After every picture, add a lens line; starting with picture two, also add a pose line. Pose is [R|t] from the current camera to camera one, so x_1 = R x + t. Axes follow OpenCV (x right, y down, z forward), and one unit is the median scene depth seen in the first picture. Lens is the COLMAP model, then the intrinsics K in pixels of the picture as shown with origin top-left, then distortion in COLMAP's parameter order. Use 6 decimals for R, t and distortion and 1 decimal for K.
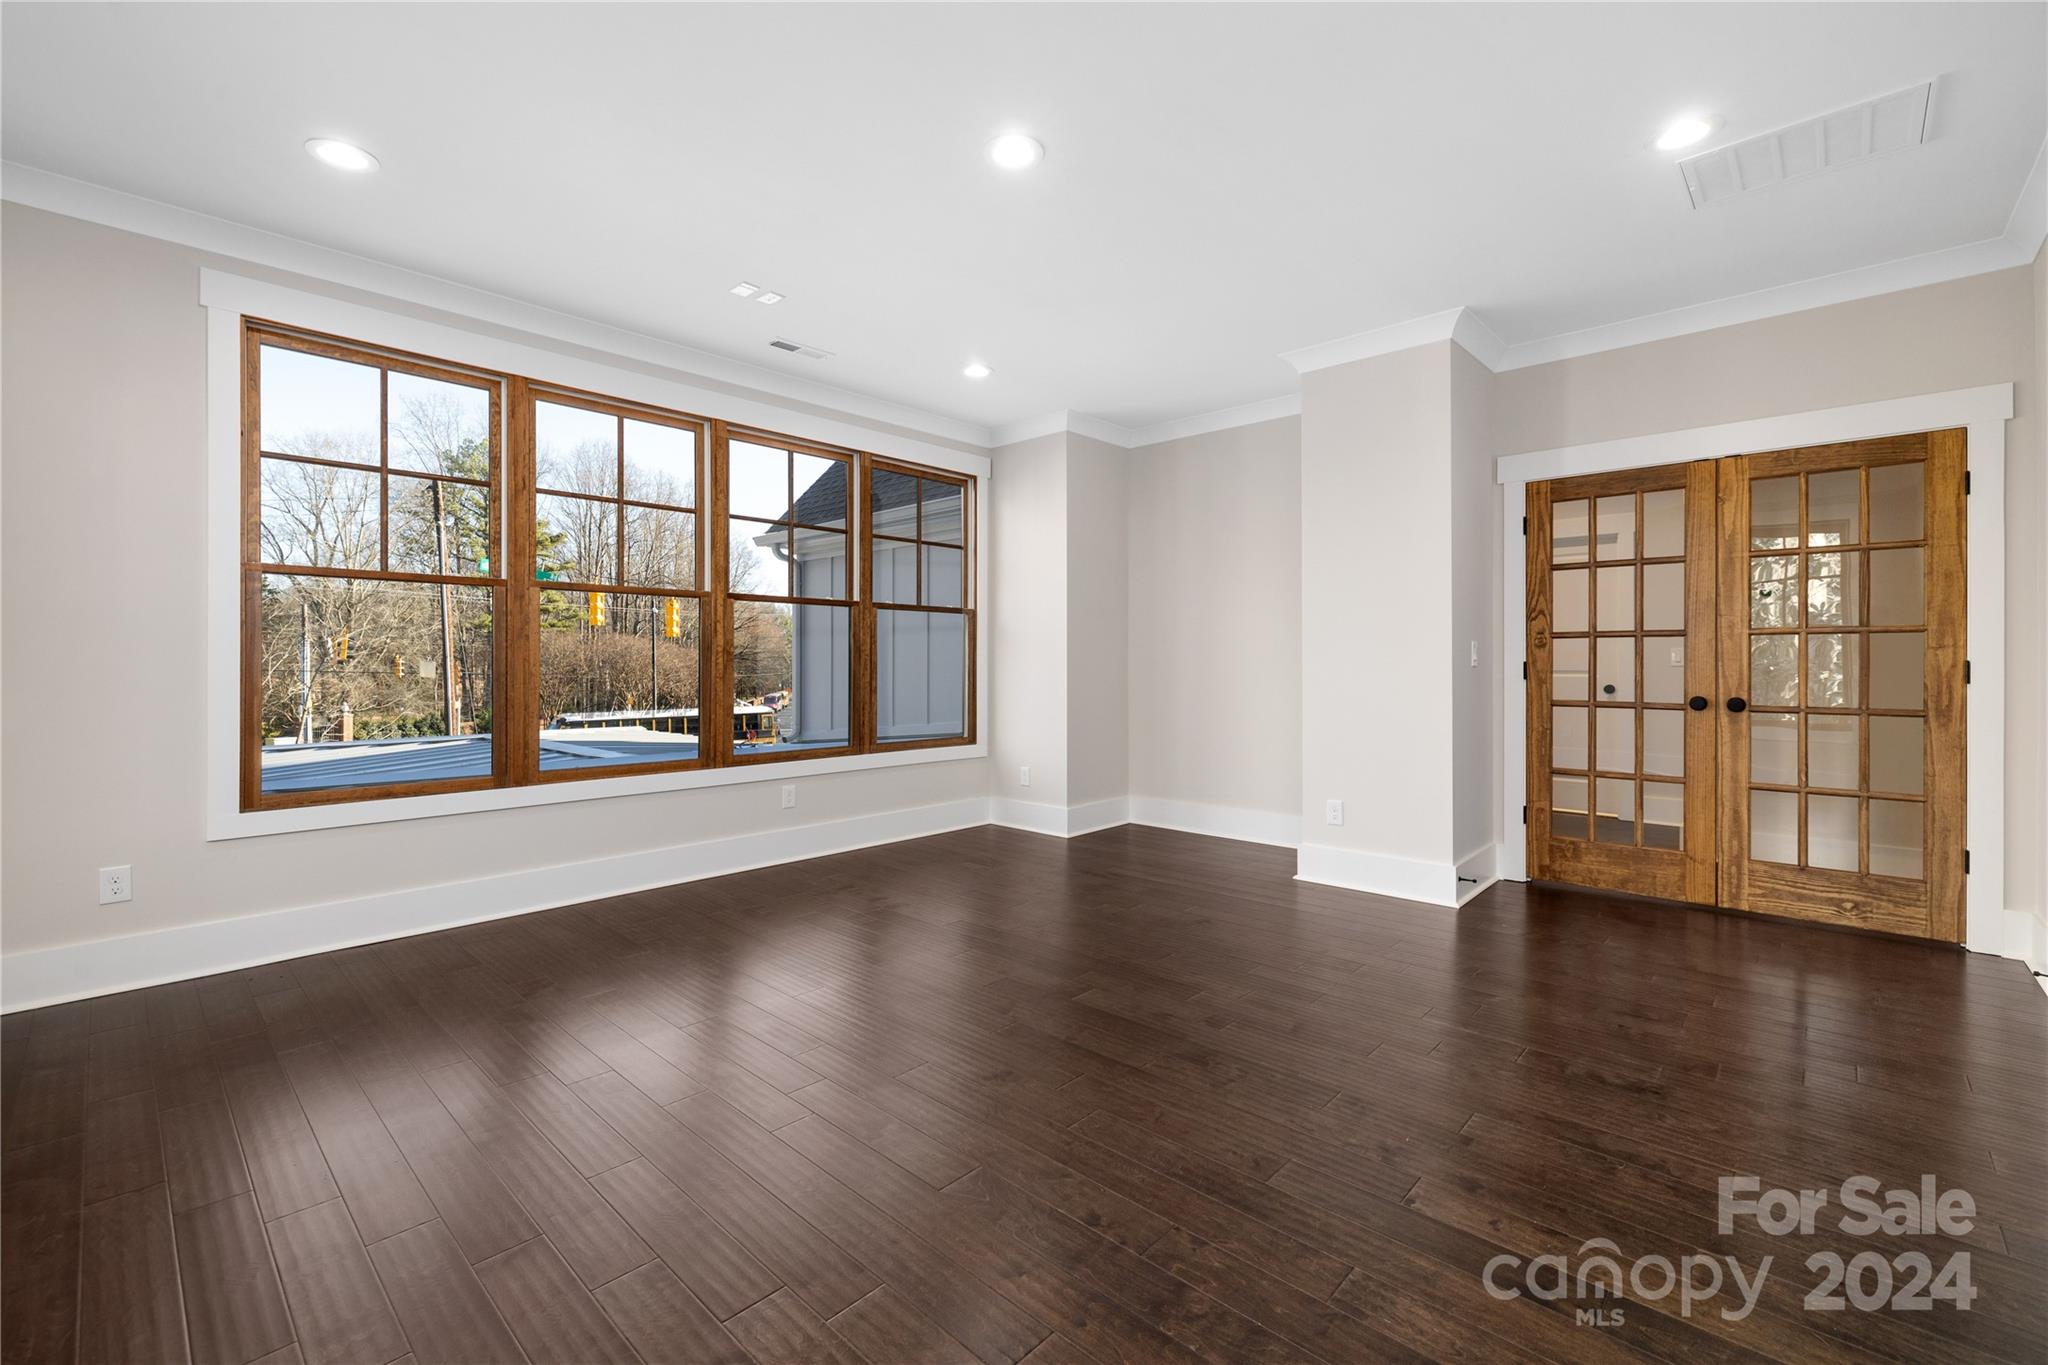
lens RADIAL K [[864.2, 0, 1016.6], [0, 864.2, 672.7], [0, 0, 1]] dist [0.000357, -0.000070]
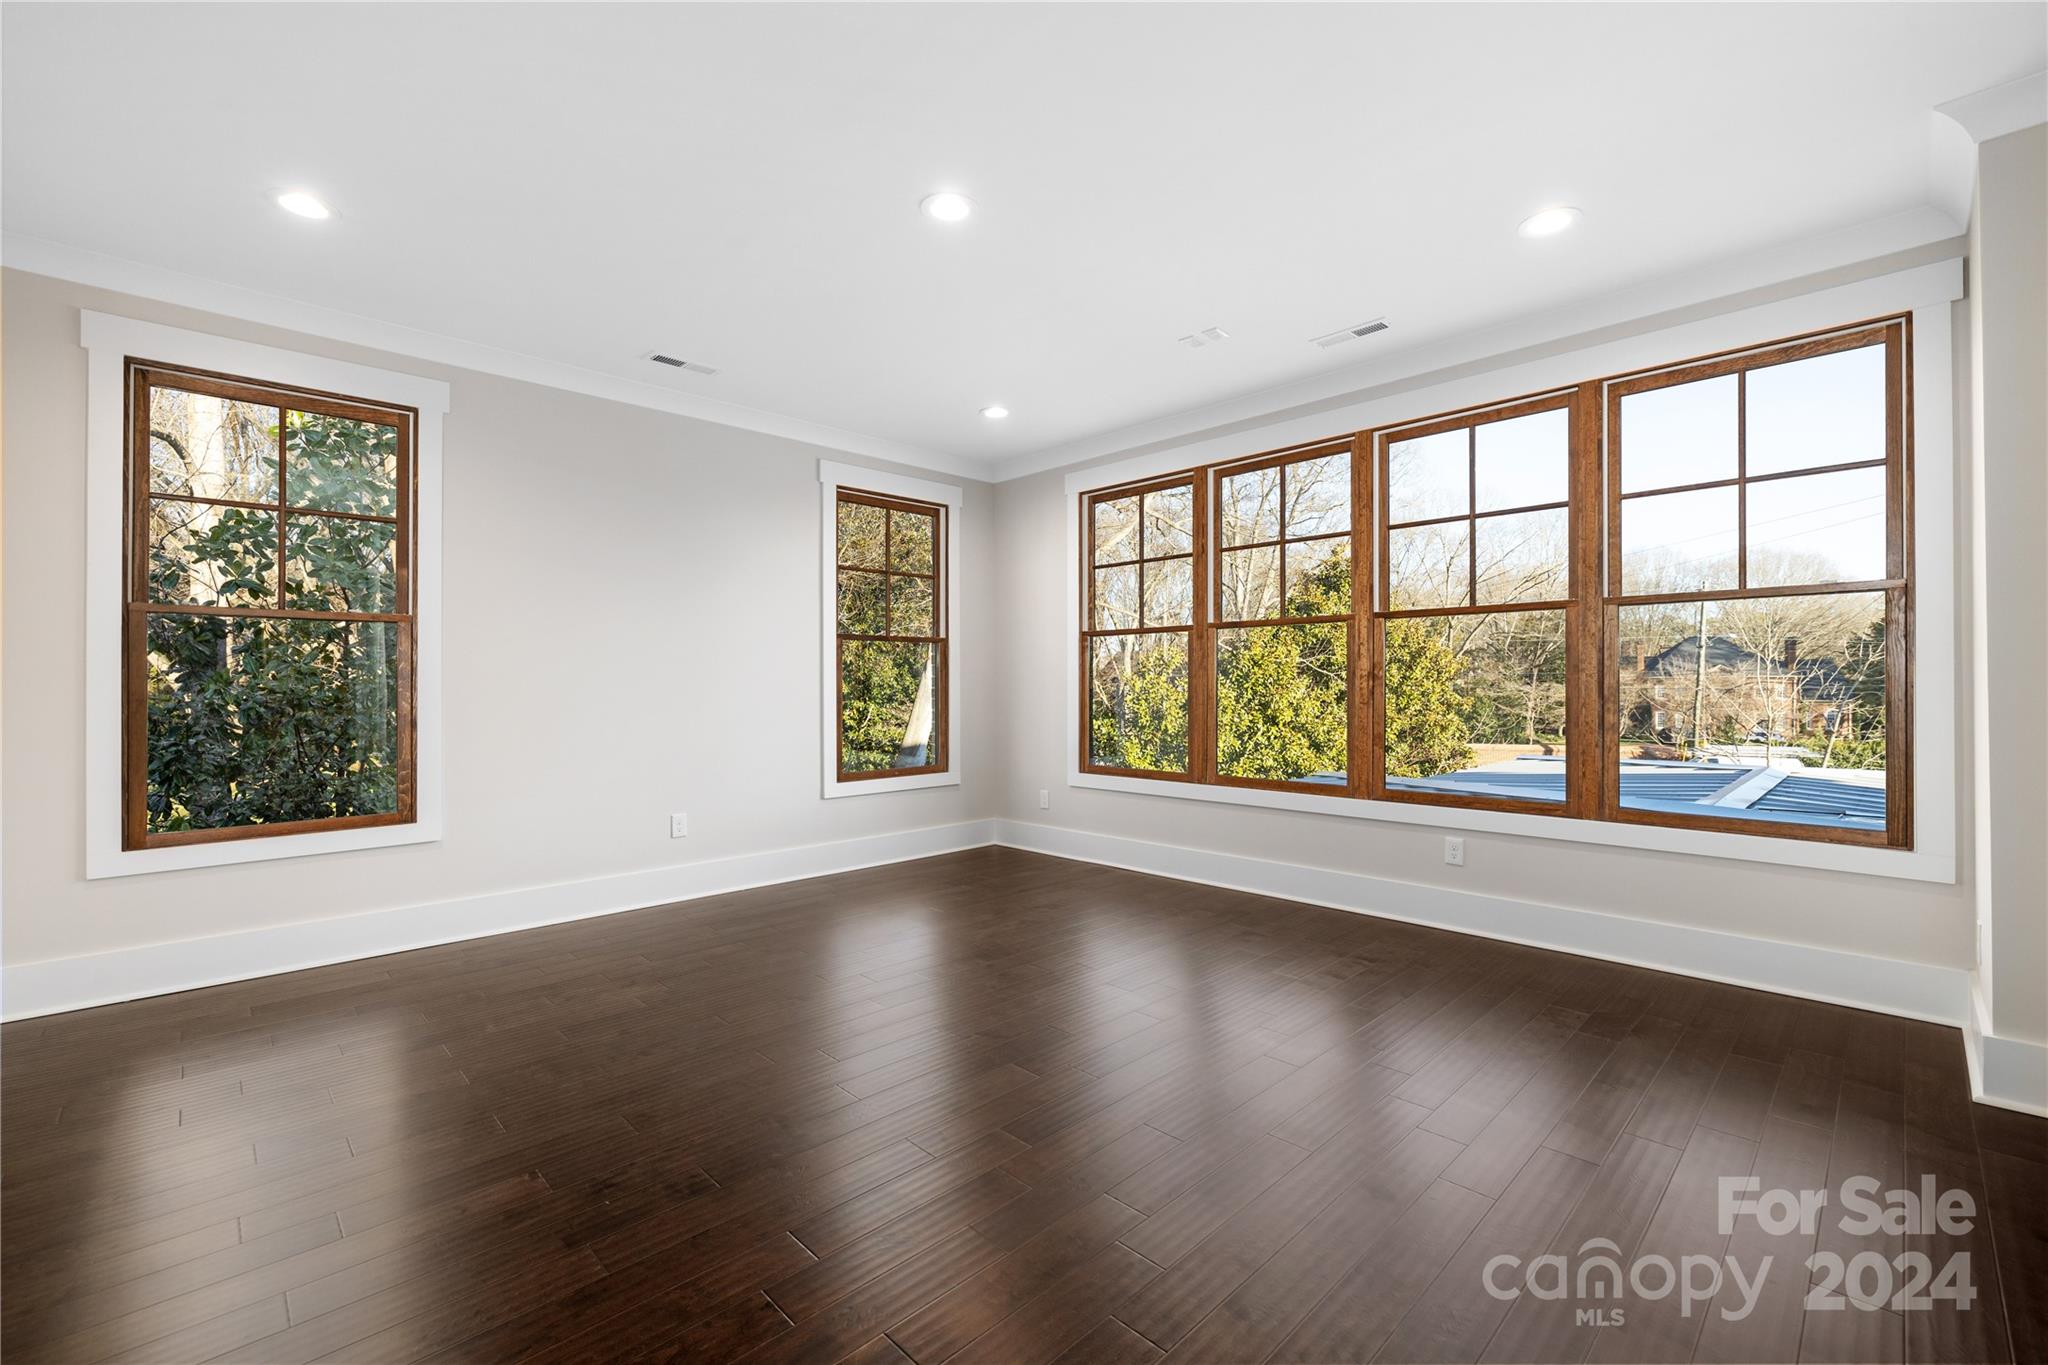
lens RADIAL K [[864.2, 0, 1016.6], [0, 864.2, 672.7], [0, 0, 1]] dist [0.000357, -0.000070]
pose [[-0.045360, -0.017610, -0.998816, 0.587318], [-0.008190, 0.999818, -0.017255, -0.008062], [0.998937, 0.007397, -0.045496, 0.639030]]
